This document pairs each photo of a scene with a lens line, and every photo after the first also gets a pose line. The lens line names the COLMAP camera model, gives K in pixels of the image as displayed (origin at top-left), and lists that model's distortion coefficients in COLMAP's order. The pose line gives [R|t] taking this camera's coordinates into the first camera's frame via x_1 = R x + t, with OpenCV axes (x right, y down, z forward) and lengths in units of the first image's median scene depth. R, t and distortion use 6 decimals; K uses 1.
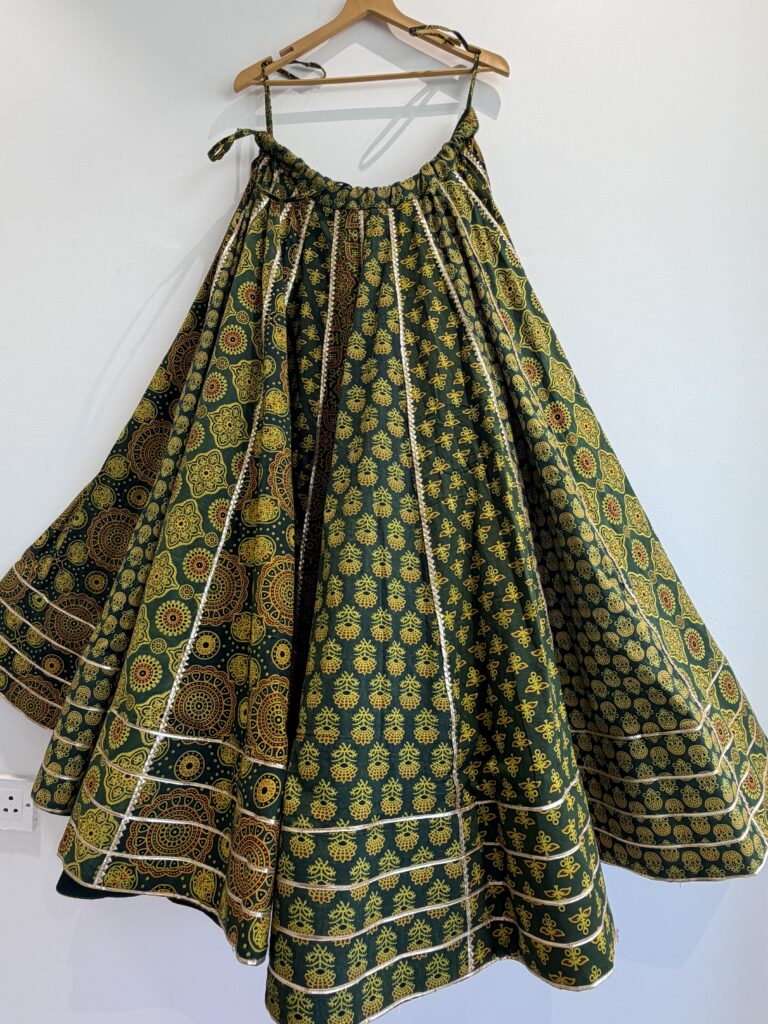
lens RADIAL K [[594.2, 0, 383.8], [0, 594.2, 497.9], [0, 0, 1]] dist [0.005422, 0.002824]
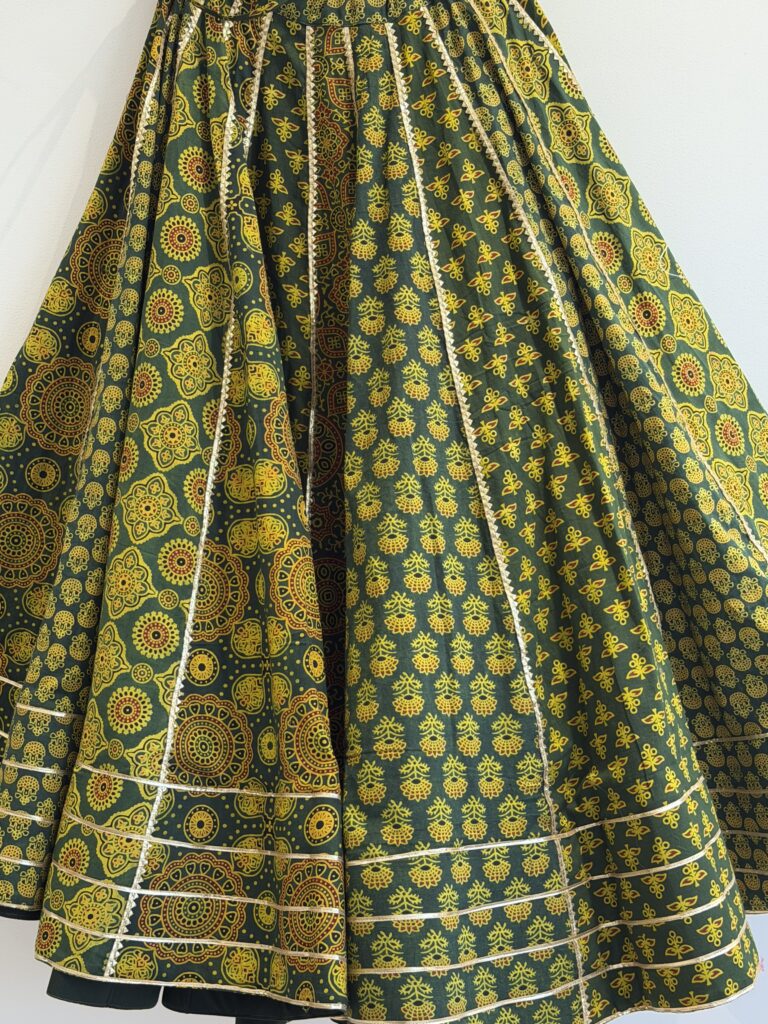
lens RADIAL K [[1557.9, 0, 384.0], [0, 1557.9, 512.0], [0, 0, 1]] dist [0.140166, -0.009890]
pose [[0.993132, -0.089968, 0.074799, -0.206484], [0.083692, 0.993013, 0.083191, -0.091008], [-0.081761, -0.076360, 0.993722, -0.967233]]
